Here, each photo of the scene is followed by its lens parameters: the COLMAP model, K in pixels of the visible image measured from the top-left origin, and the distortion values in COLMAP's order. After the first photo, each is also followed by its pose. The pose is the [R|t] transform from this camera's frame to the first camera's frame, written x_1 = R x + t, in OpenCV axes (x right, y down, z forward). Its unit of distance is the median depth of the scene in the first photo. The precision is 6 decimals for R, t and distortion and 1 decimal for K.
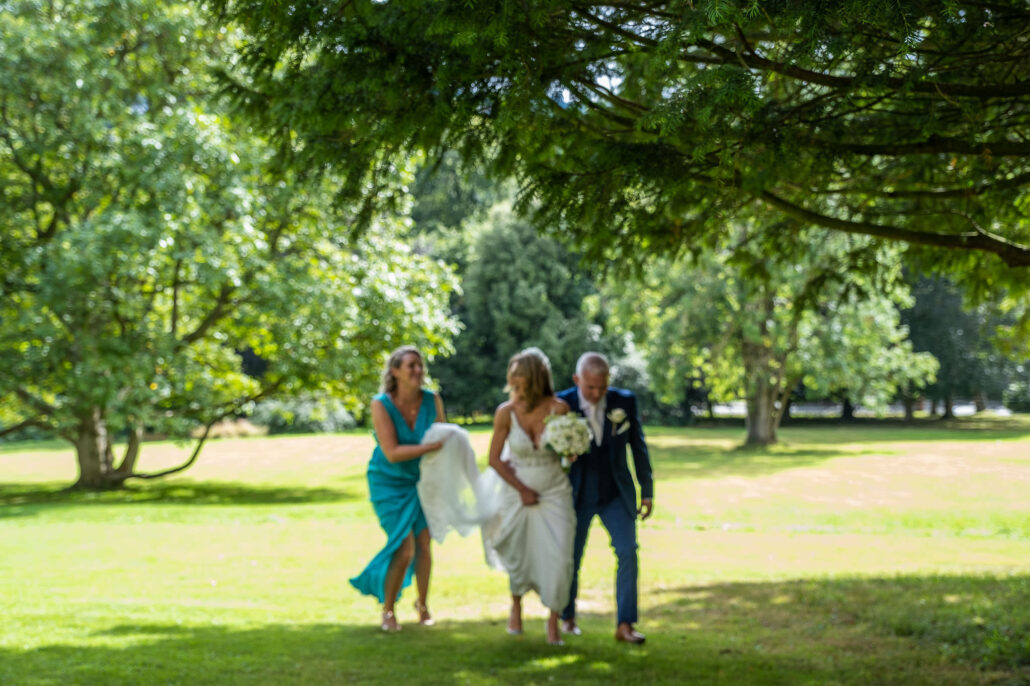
lens RADIAL K [[1265.5, 0, 514.7], [0, 1265.5, 339.9], [0, 0, 1]] dist [0.077308, 0.000000]
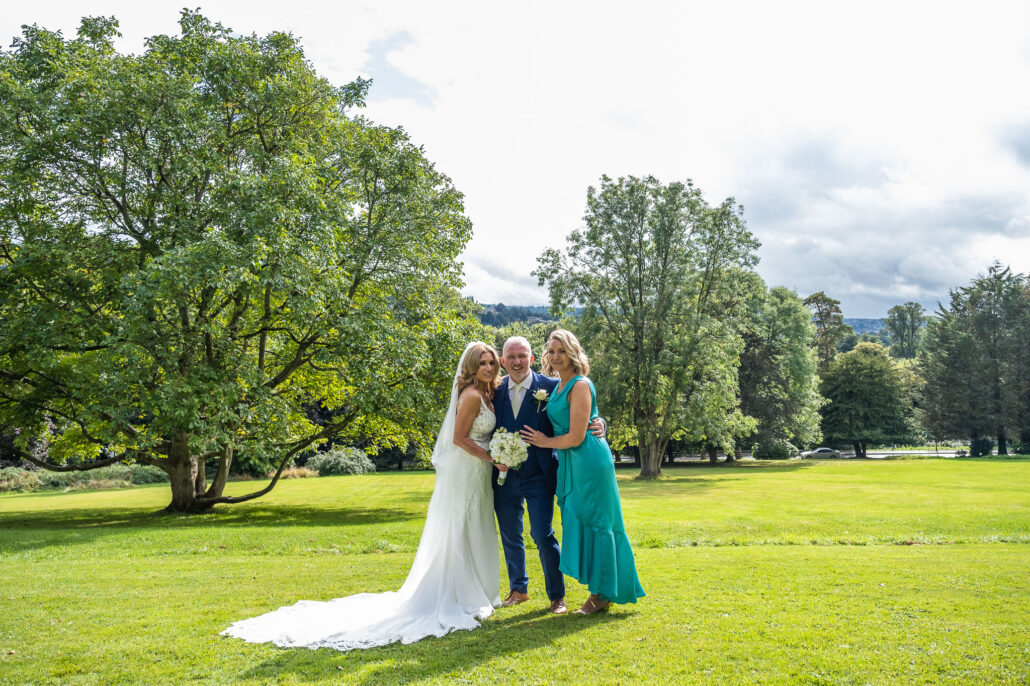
lens RADIAL K [[684.7, 0, 519.3], [0, 684.7, 337.8], [0, 0, 1]] dist [-0.016293, -0.002276]
pose [[0.994985, 0.007645, 0.099733, -0.049998], [0.005273, 0.991680, -0.128617, 0.022657], [-0.099886, 0.128498, 0.986667, 0.187762]]
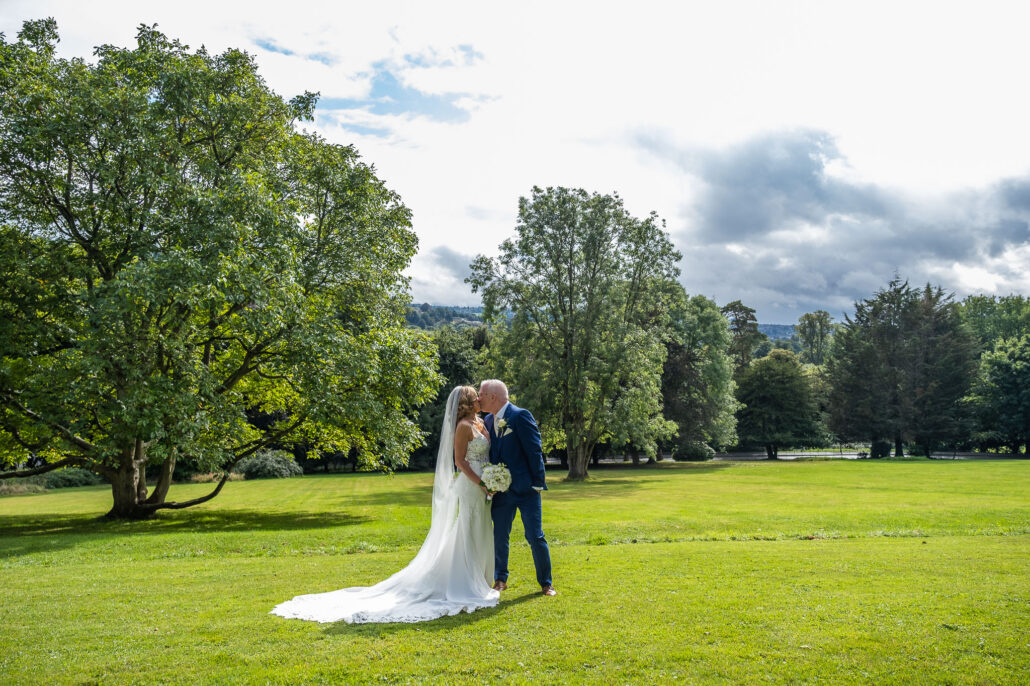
lens RADIAL K [[684.7, 0, 510.0], [0, 684.7, 337.8], [0, 0, 1]] dist [-0.016293, -0.002276]
pose [[0.980724, 0.021221, 0.194245, -0.061548], [0.004316, 0.991490, -0.130110, 0.019769], [-0.195353, 0.128440, 0.972286, 0.169077]]
